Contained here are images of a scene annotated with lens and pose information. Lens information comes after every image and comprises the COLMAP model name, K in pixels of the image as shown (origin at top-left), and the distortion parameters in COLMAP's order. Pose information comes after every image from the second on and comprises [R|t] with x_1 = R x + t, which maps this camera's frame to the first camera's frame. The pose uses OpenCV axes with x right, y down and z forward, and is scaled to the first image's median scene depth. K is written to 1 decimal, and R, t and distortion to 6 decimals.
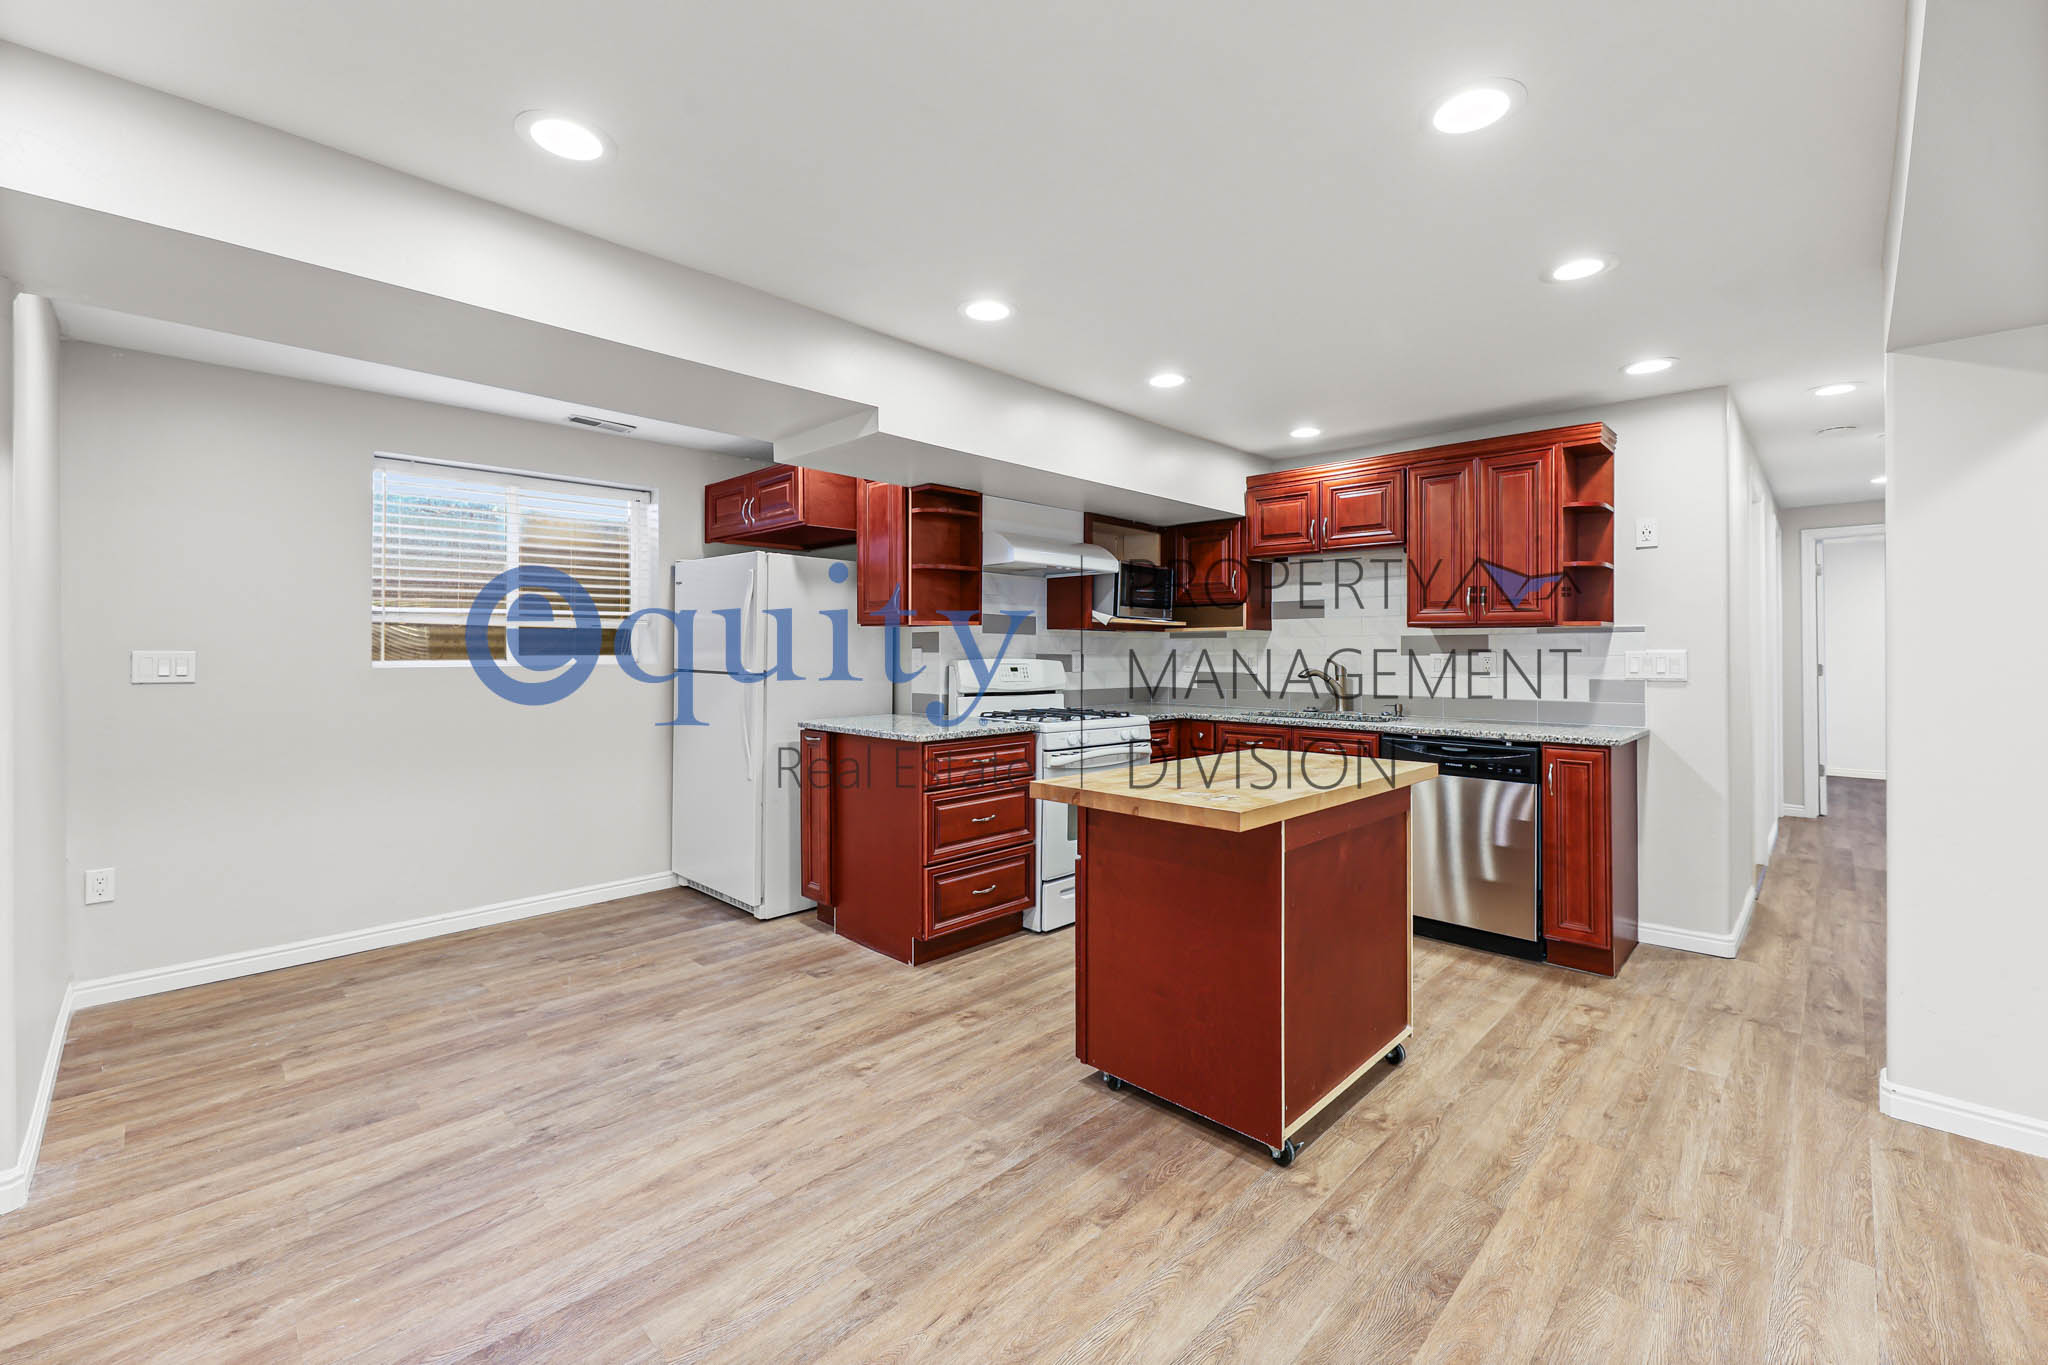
lens RADIAL K [[854.3, 0, 1029.3], [0, 854.3, 662.7], [0, 0, 1]] dist [0.011343, -0.002925]
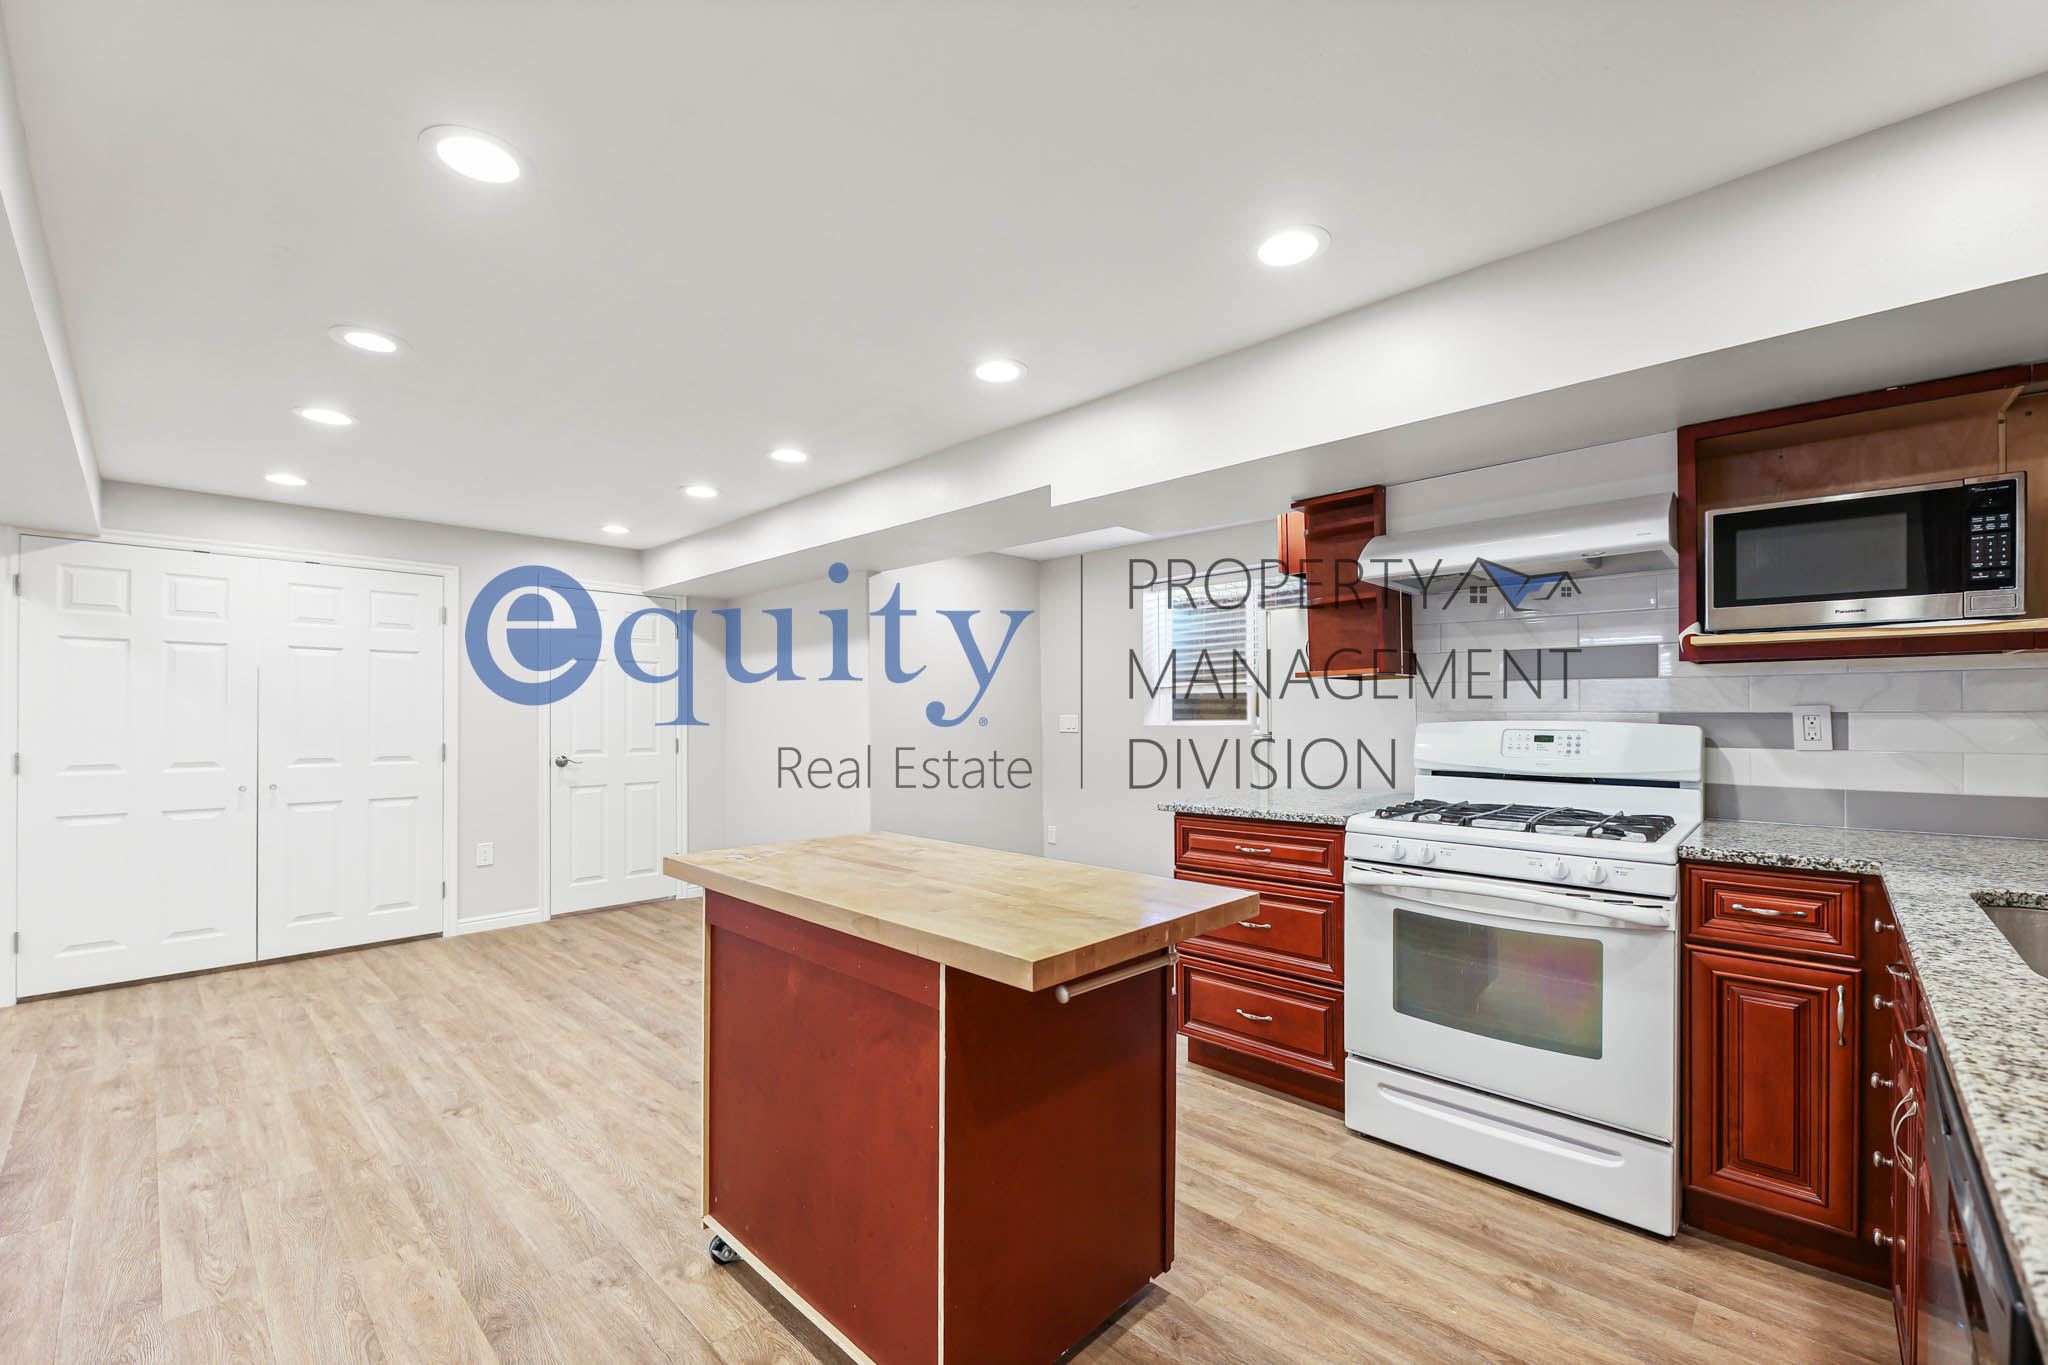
lens RADIAL K [[854.3, 0, 1029.3], [0, 854.3, 716.2], [0, 0, 1]] dist [0.011343, -0.002925]
pose [[-0.001122, 0.003947, -0.999992, 1.191721], [-0.008430, 0.999957, 0.003956, -0.015545], [0.999964, 0.008434, -0.001089, 1.289640]]
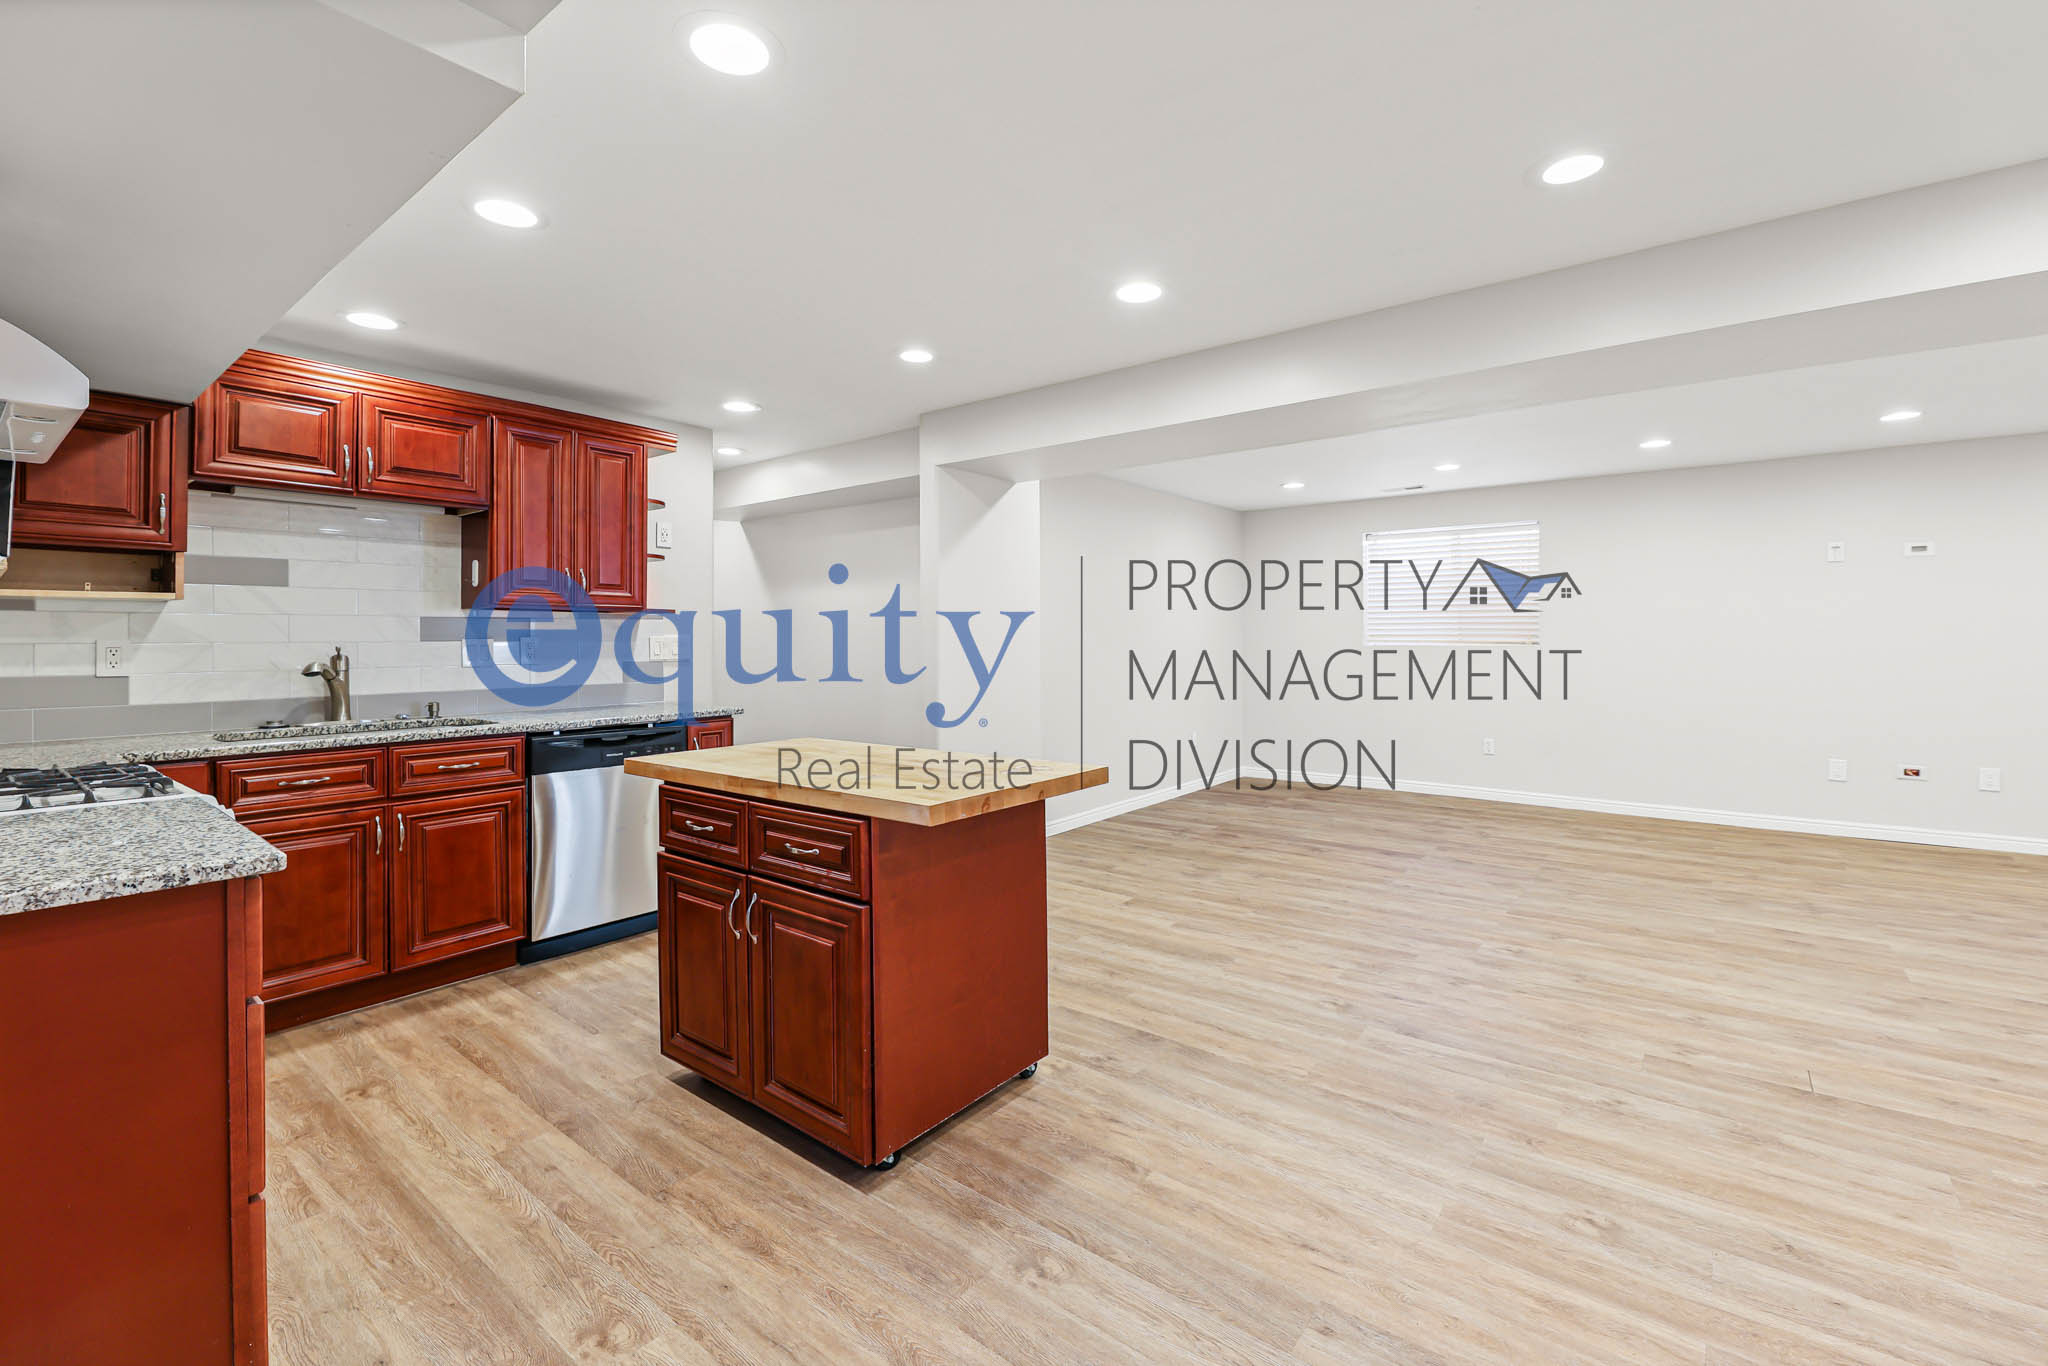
lens RADIAL K [[854.3, 0, 1031.1], [0, 854.3, 631.0], [0, 0, 1]] dist [0.011343, -0.002925]
pose [[-0.101192, 0.016043, 0.994738, -0.818731], [0.019291, 0.999714, -0.014161, 0.010868], [-0.994680, 0.017757, -0.101473, 1.066456]]
